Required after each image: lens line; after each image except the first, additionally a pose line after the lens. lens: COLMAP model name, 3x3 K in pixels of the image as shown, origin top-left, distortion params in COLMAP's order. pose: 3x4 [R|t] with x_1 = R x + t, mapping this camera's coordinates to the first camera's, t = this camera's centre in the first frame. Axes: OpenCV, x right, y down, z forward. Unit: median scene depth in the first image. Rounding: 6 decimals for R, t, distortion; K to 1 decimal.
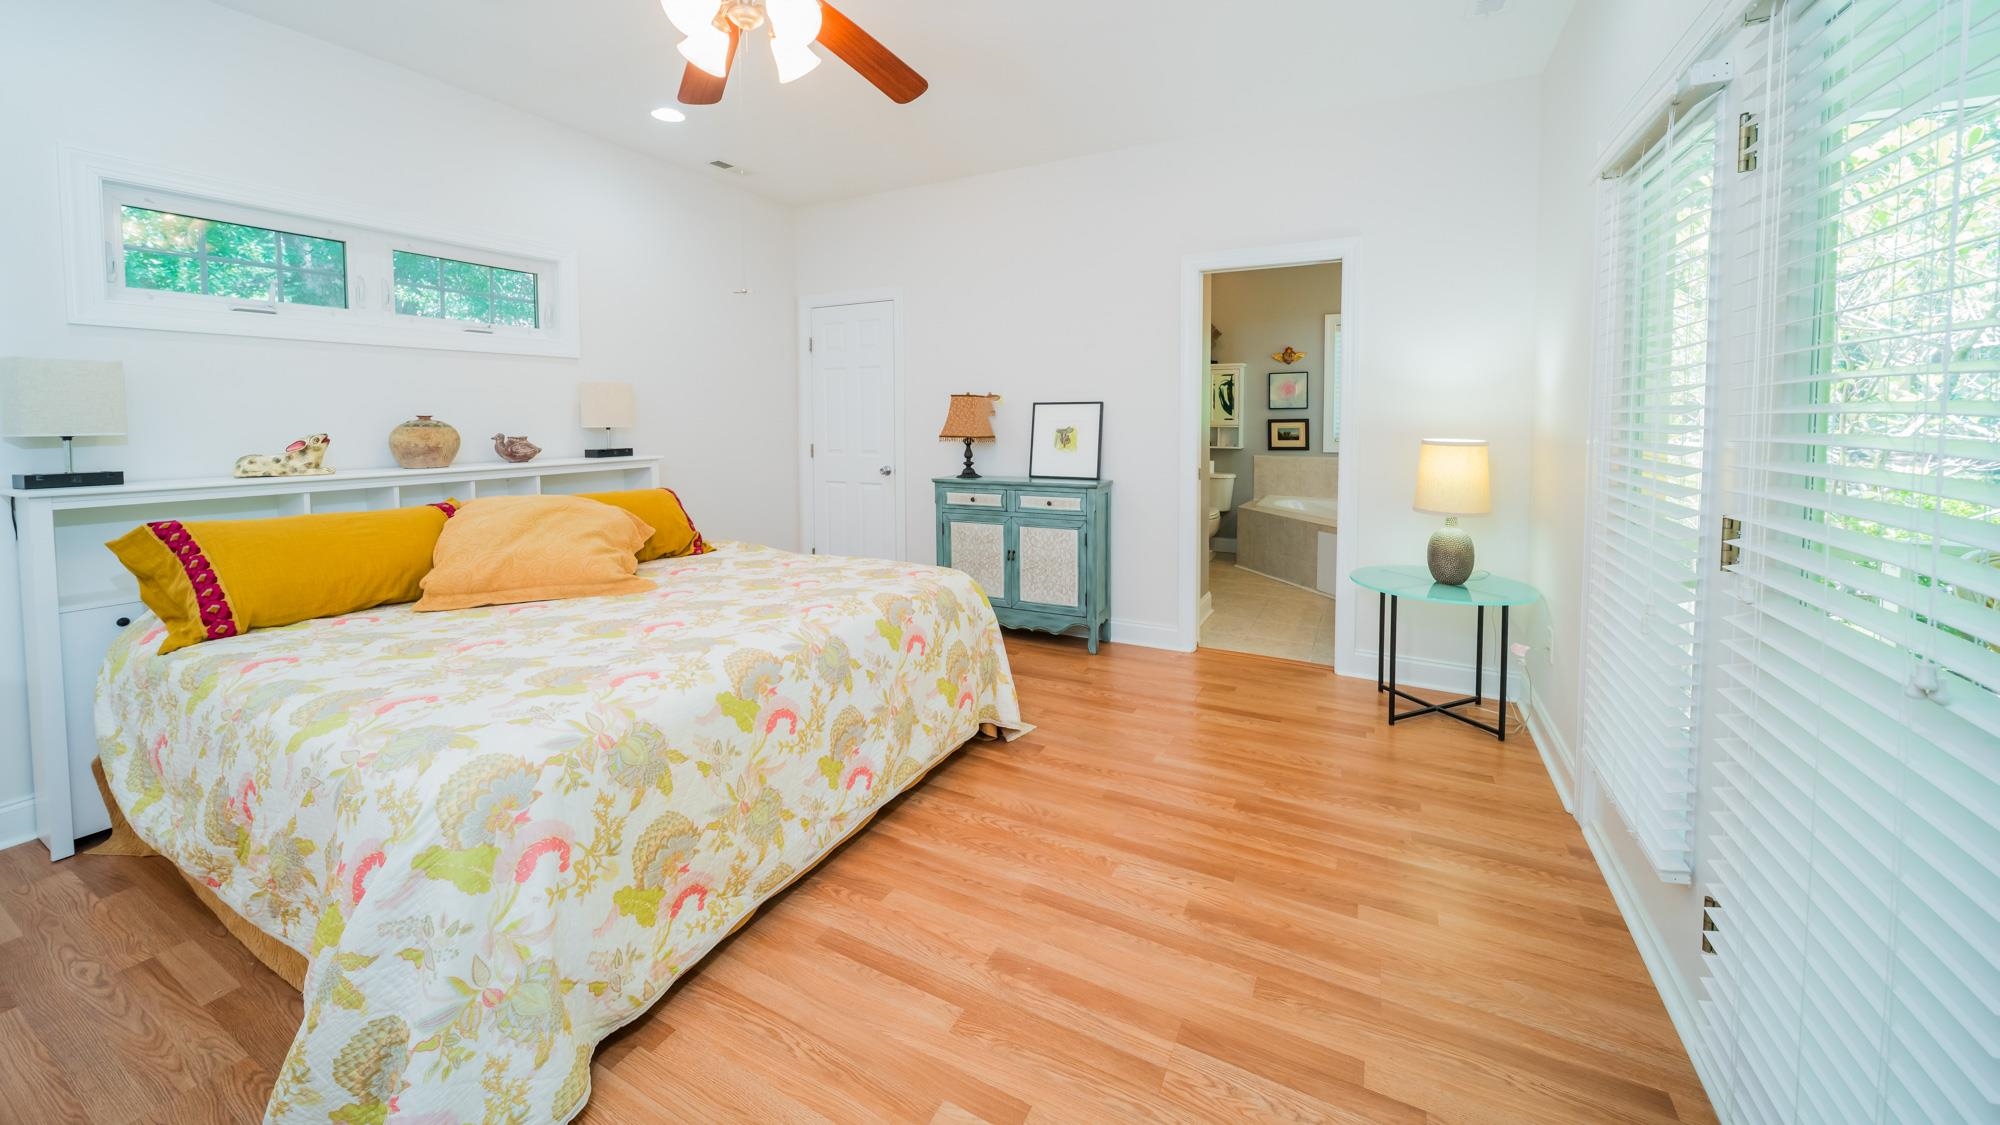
lens RADIAL K [[724.4, 0, 998.6], [0, 724.4, 447.6], [0, 0, 1]] dist [-0.000627, -0.001142]
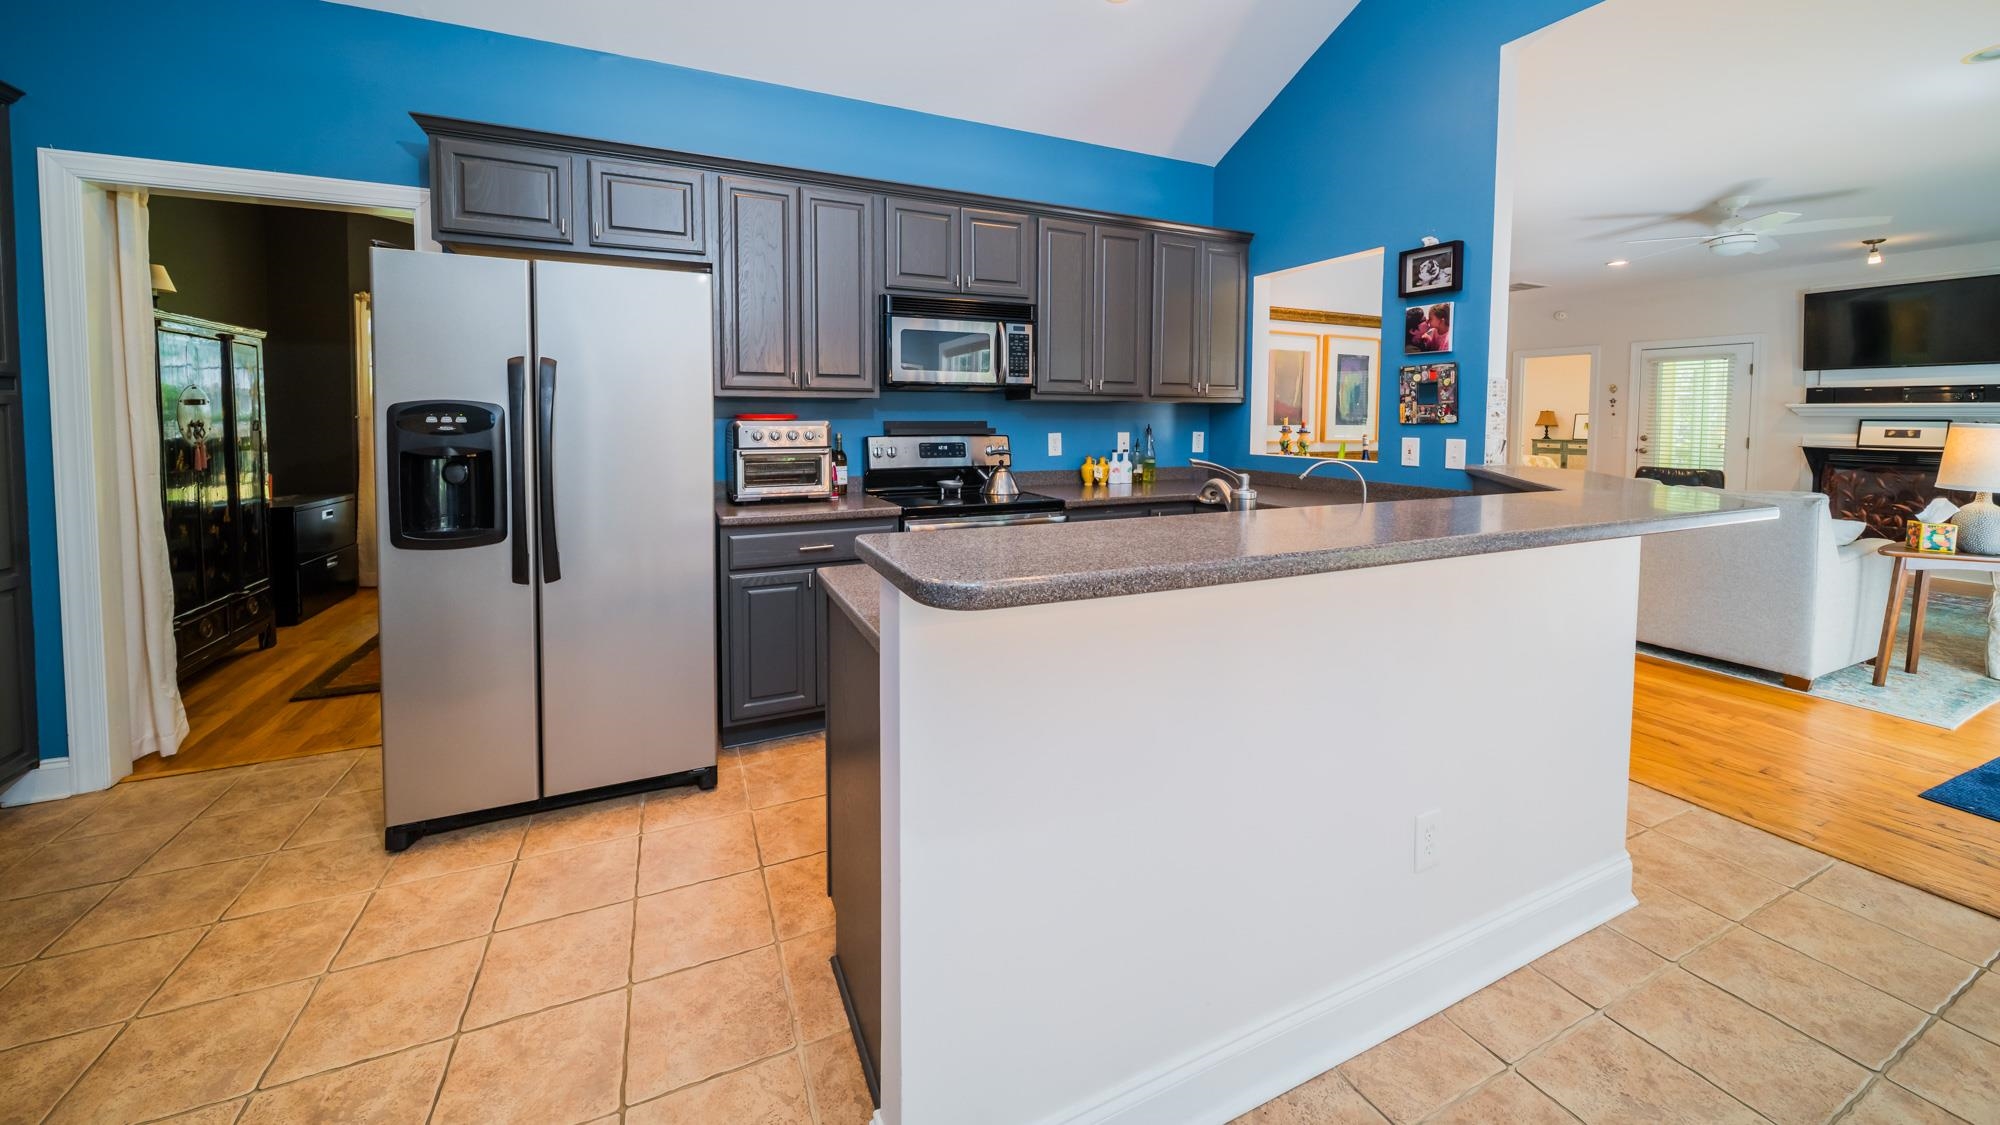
lens RADIAL K [[724.4, 0, 1002.4], [0, 724.4, 440.9], [0, 0, 1]] dist [-0.000627, -0.001142]
pose [[0.802029, 0.031924, -0.596431, -0.108860], [-0.034485, 0.999380, 0.007120, 0.189927], [0.596289, 0.014858, 0.802633, -4.888569]]
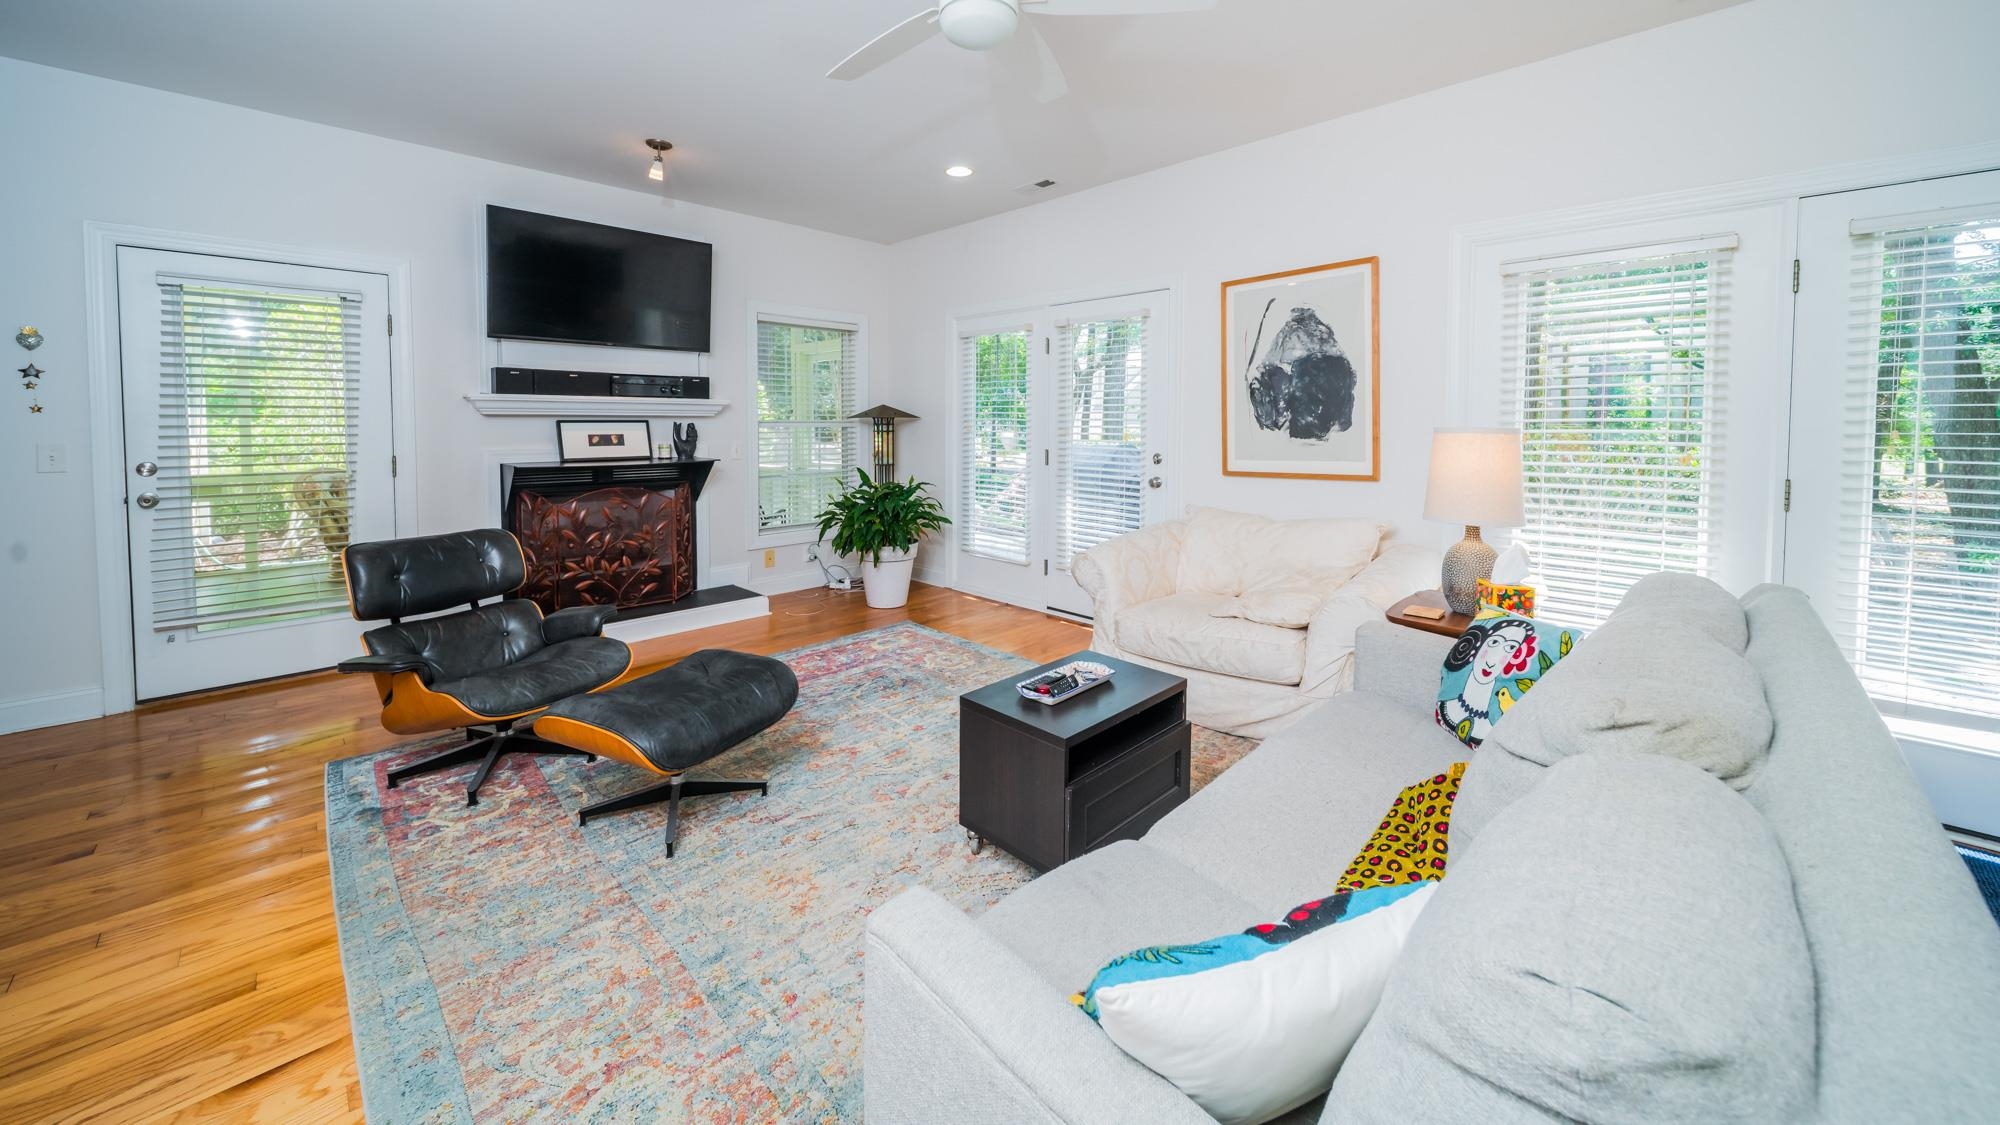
lens RADIAL K [[724.4, 0, 940.5], [0, 724.4, 439.8], [0, 0, 1]] dist [-0.000627, -0.001142]
pose [[0.311214, -0.020989, 0.950108, -0.564651], [0.035458, 0.999316, 0.010462, 0.077859], [-0.949678, 0.030433, 0.311746, -2.162575]]
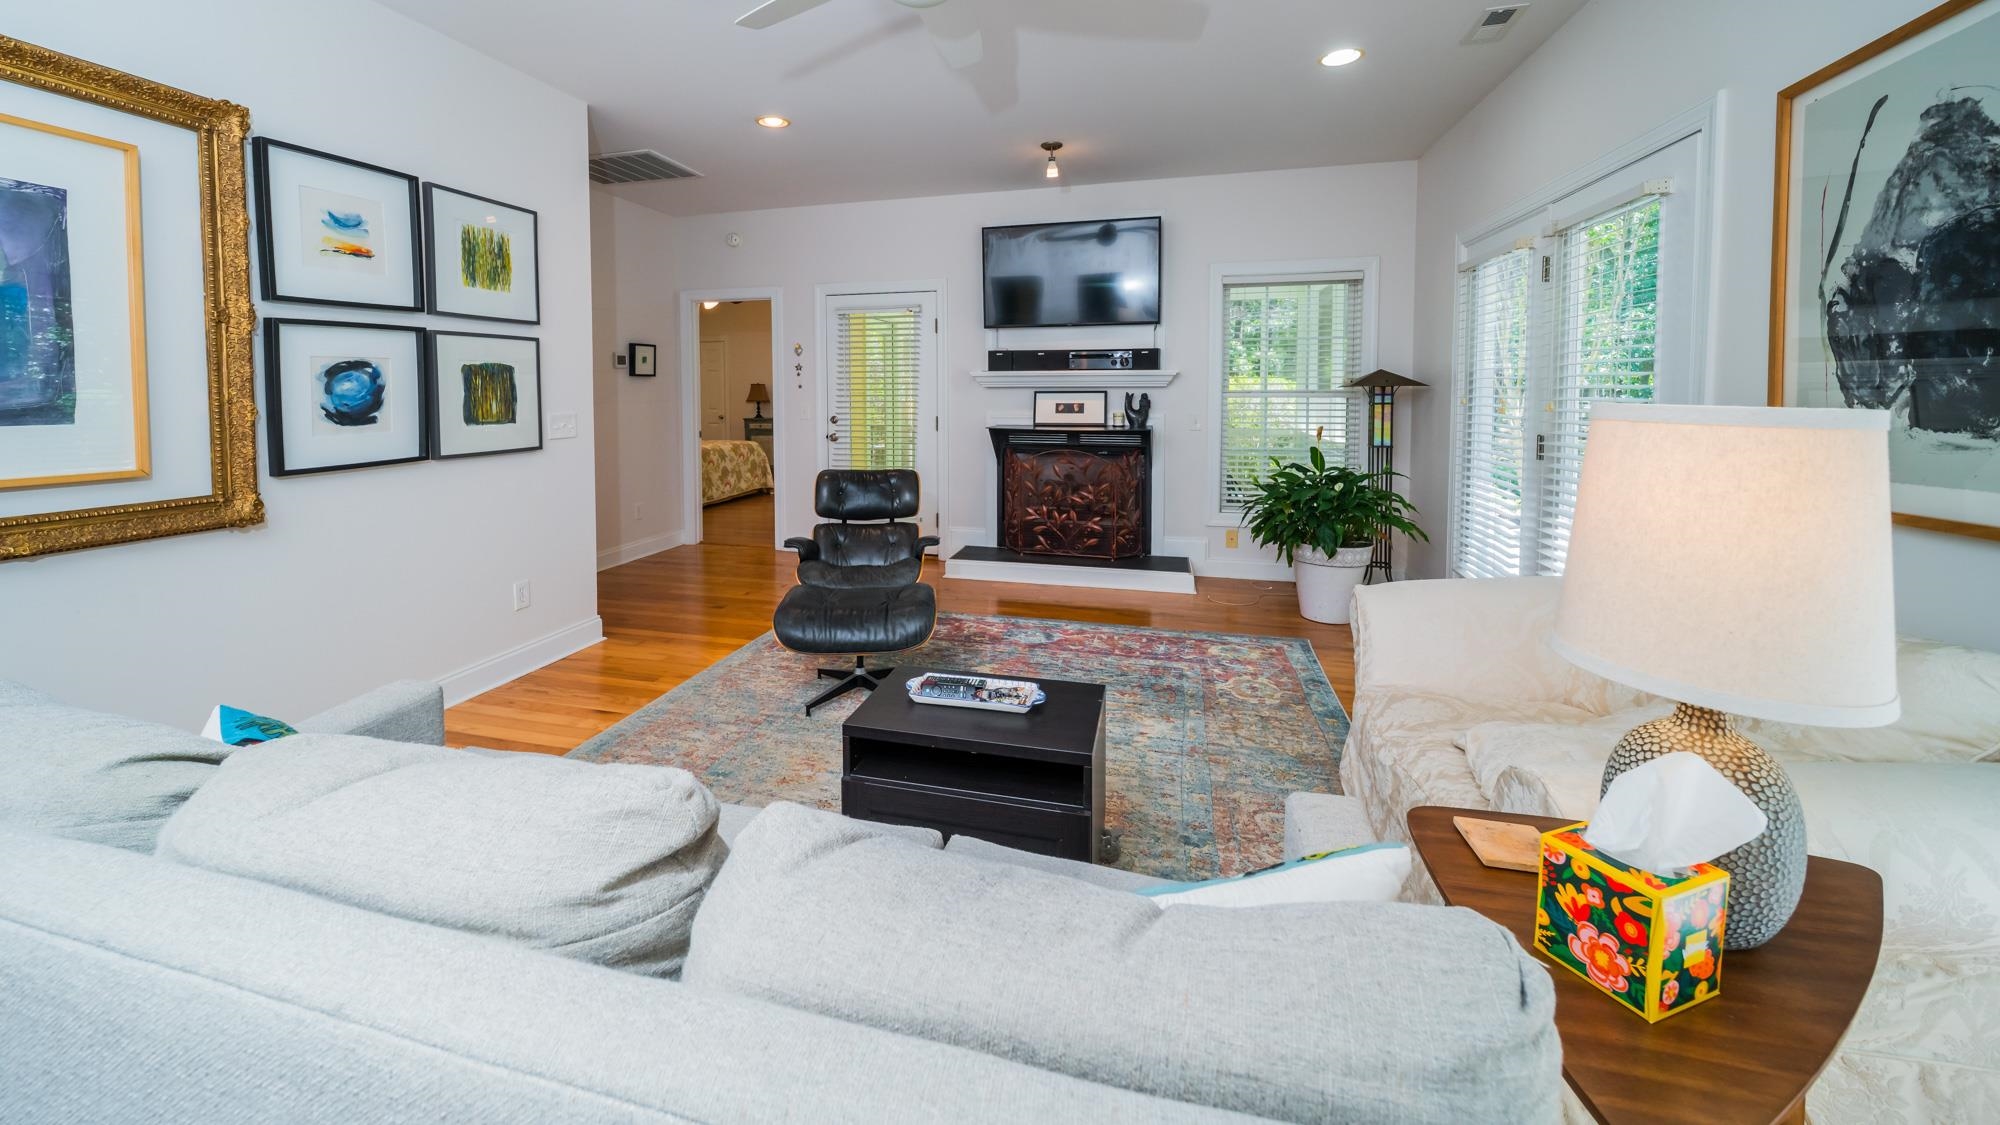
lens RADIAL K [[724.4, 0, 975.0], [0, 724.4, 417.3], [0, 0, 1]] dist [-0.000627, -0.001142]
pose [[0.972711, -0.007835, 0.231886, 0.184560], [0.009040, 0.999951, -0.004137, 0.101682], [-0.231842, 0.006120, 0.972734, -2.806320]]
